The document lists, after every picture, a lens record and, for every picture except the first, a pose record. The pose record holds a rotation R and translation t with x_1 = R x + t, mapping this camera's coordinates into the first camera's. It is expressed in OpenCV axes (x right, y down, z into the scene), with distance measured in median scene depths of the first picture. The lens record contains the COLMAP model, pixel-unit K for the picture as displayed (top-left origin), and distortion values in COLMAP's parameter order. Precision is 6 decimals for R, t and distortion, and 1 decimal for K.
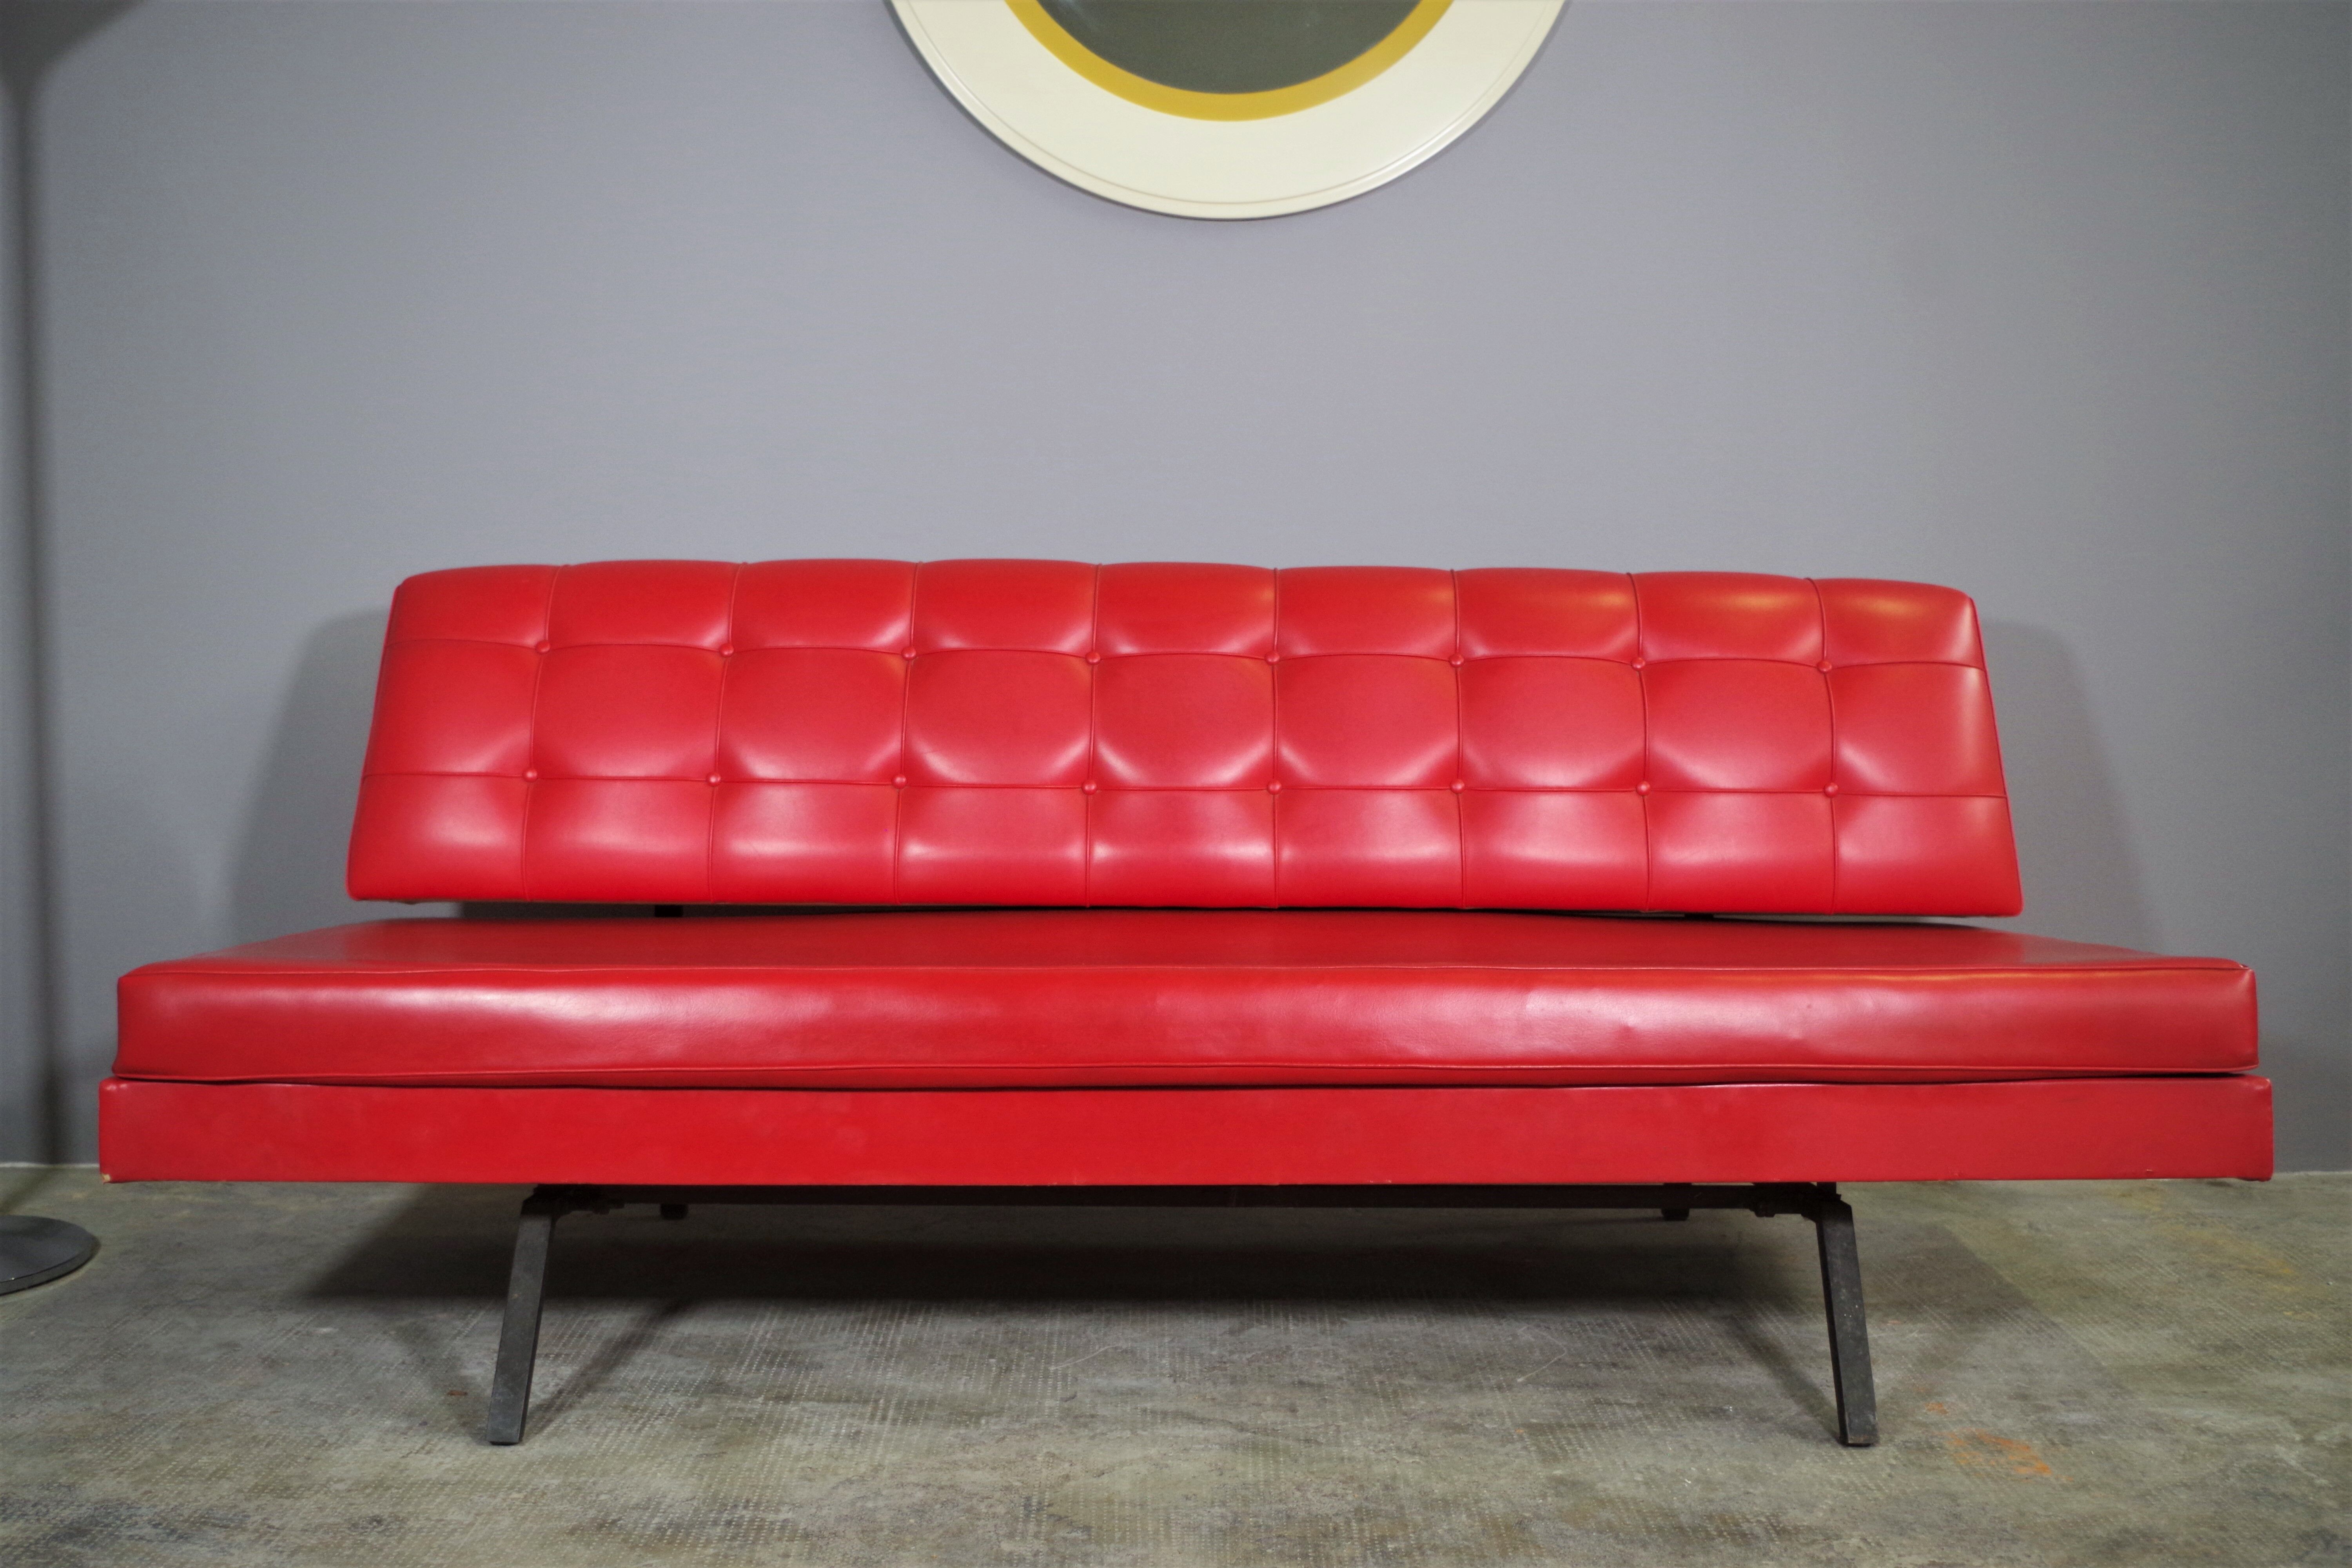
lens RADIAL K [[2405.5, 0, 1176.0], [0, 2405.5, 784.0], [0, 0, 1]] dist [0.007673, 0.051195]
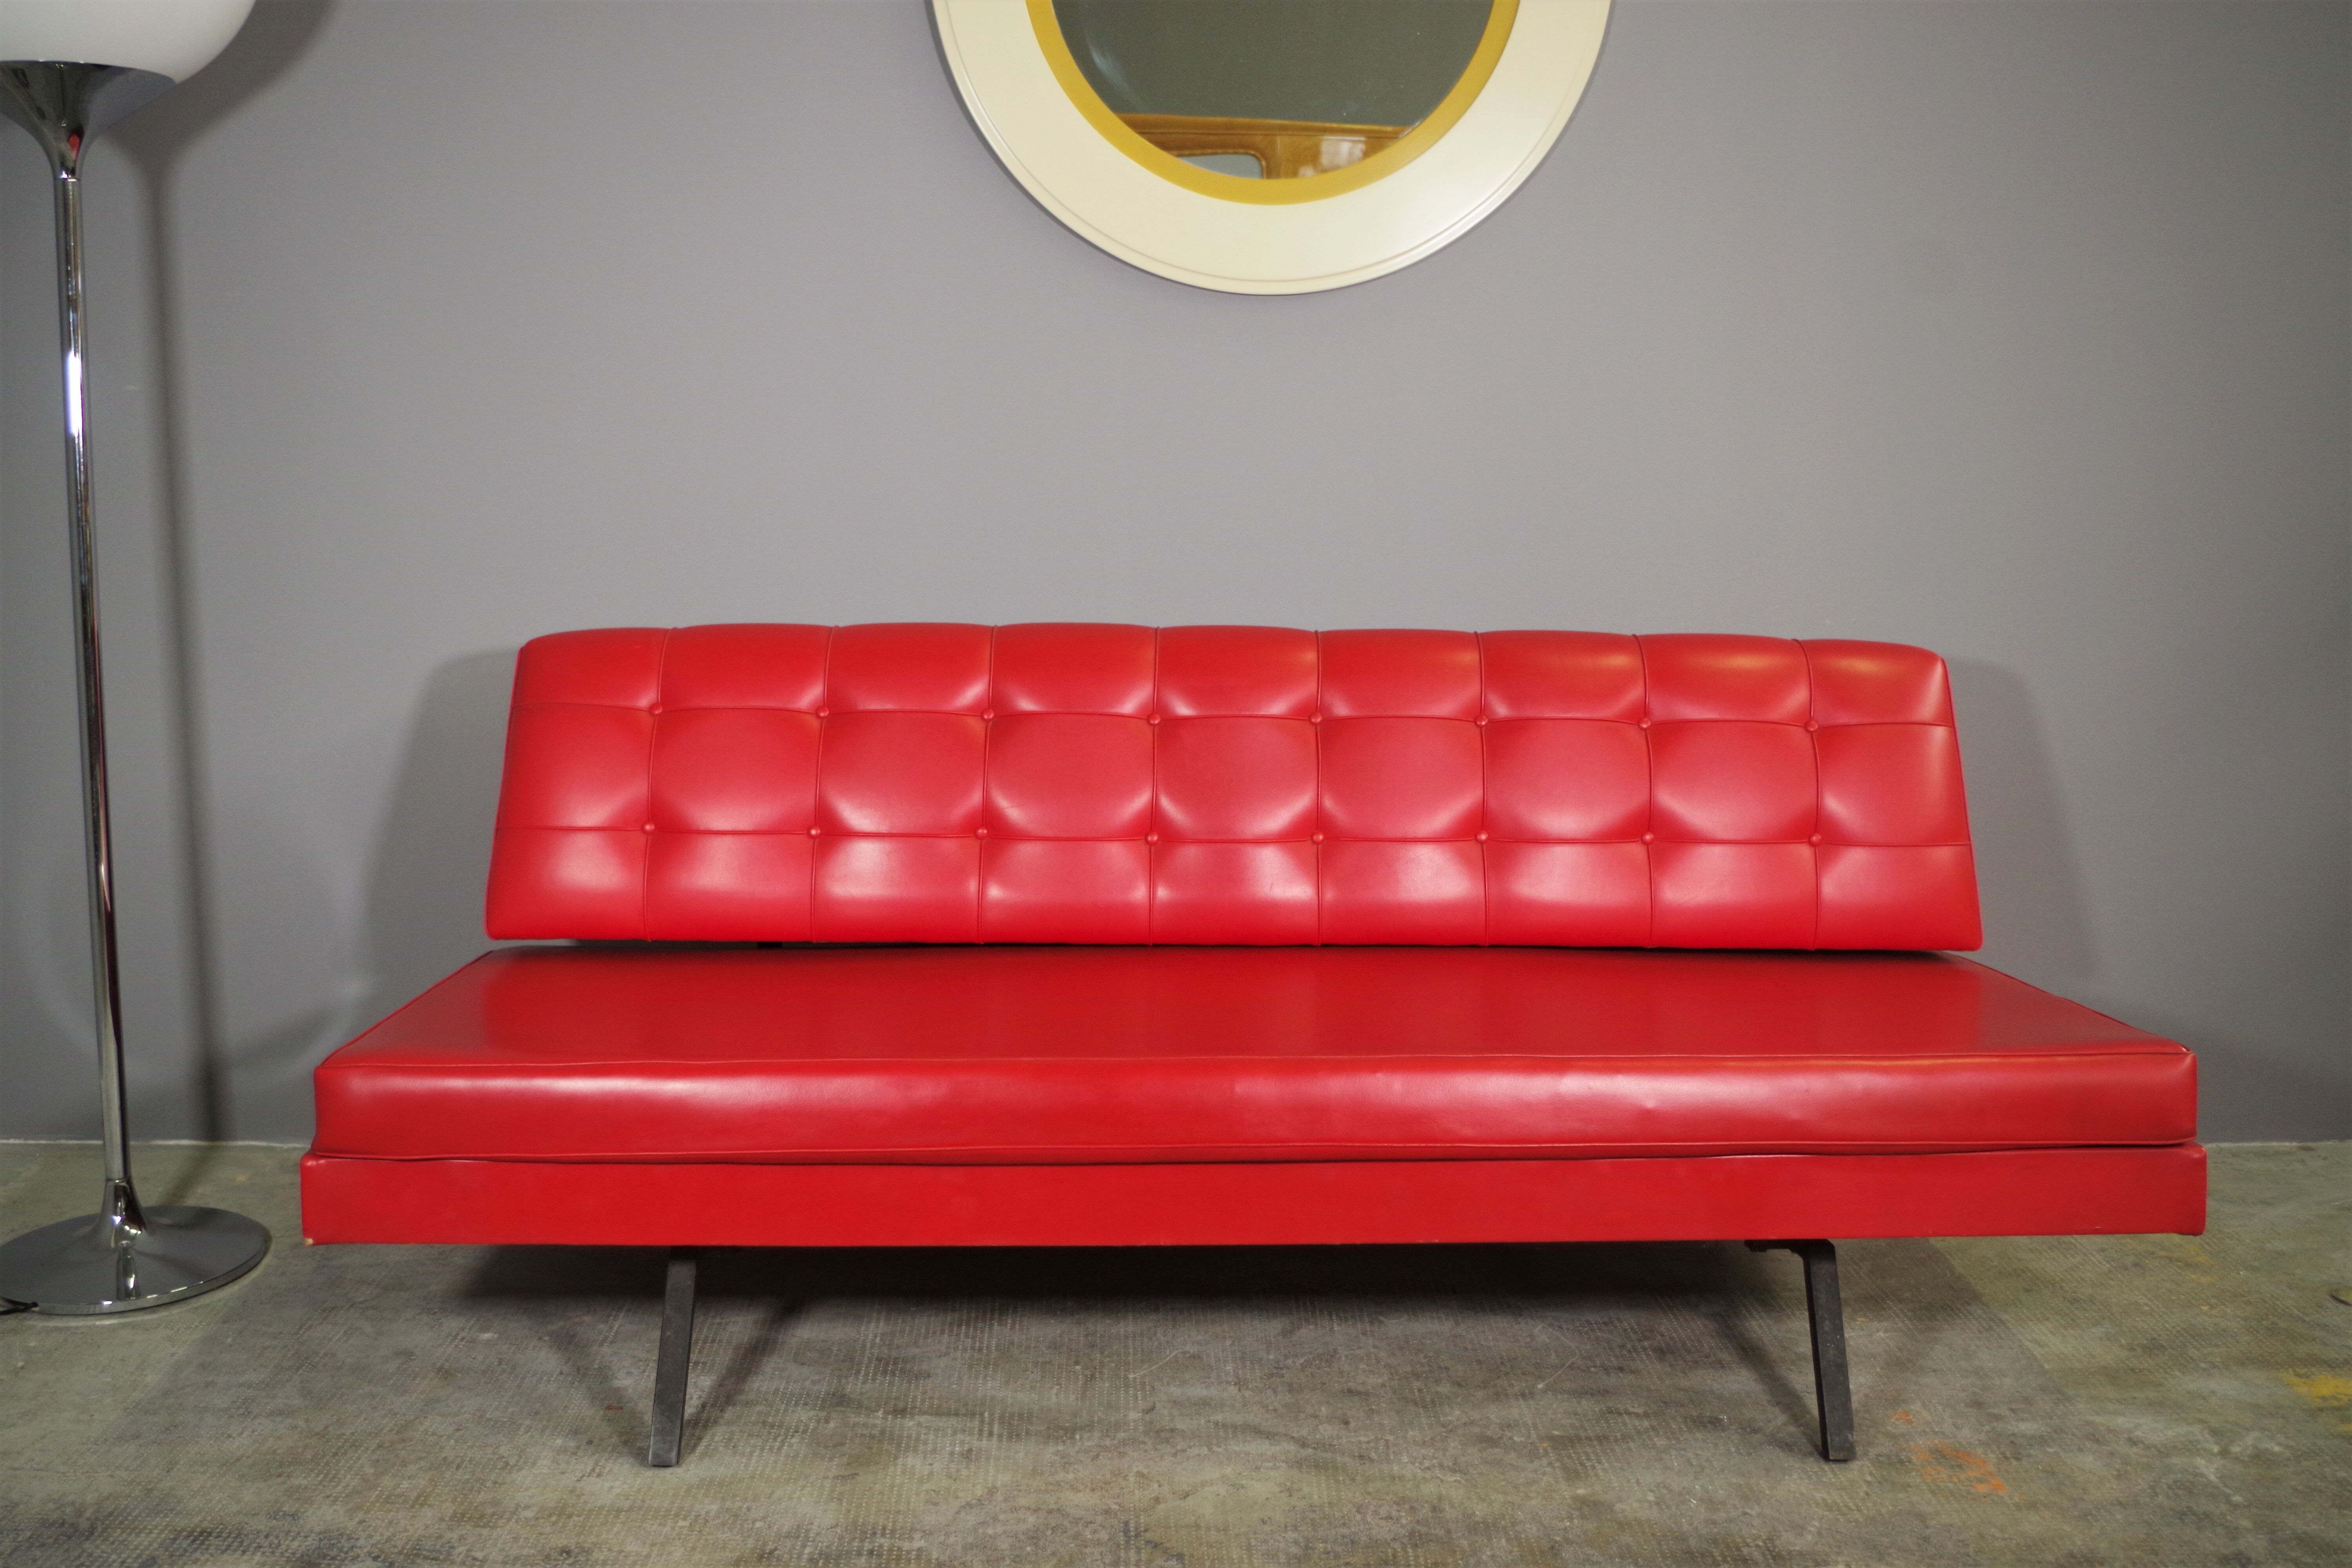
lens RADIAL K [[2253.0, 0, 1176.0], [0, 2253.0, 784.0], [0, 0, 1]] dist [0.004345, 0.059298]
pose [[0.999900, -0.000176, 0.014132, -0.046805], [-0.001021, 0.996410, 0.084650, -0.132279], [-0.014096, -0.084656, 0.996311, -0.043951]]
